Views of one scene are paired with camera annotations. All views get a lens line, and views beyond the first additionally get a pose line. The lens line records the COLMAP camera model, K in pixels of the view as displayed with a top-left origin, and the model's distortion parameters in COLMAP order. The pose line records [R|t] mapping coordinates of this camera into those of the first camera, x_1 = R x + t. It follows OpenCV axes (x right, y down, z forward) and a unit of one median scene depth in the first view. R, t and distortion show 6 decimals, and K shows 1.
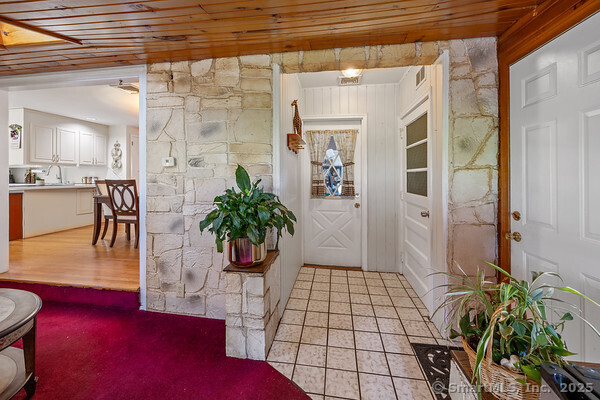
lens RADIAL K [[239.9, 0, 305.1], [0, 239.9, 174.6], [0, 0, 1]] dist [-0.003087, -0.000057]
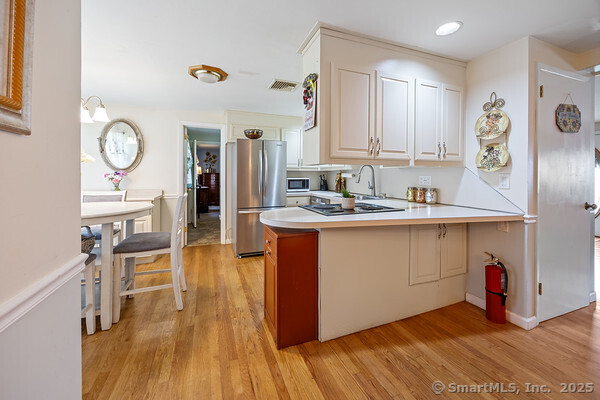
lens RADIAL K [[239.9, 0, 295.0], [0, 239.9, 175.6], [0, 0, 1]] dist [-0.003087, -0.000057]
pose [[0.479531, 0.003056, -0.877520, -0.611429], [-0.000403, 0.999995, 0.003262, -0.016338], [0.877525, -0.001210, 0.479530, 0.559416]]
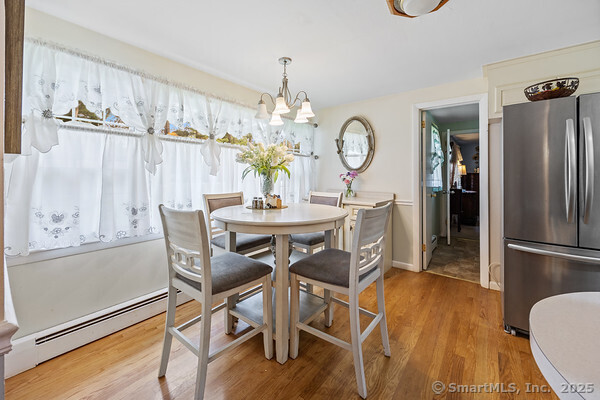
lens RADIAL K [[239.9, 0, 300.3], [0, 239.9, 175.8], [0, 0, 1]] dist [-0.003087, -0.000057]
pose [[-0.498849, 0.000156, -0.866689, -0.801508], [0.003963, 0.999990, -0.002101, -0.014446], [0.866680, -0.004482, -0.498844, 0.645749]]
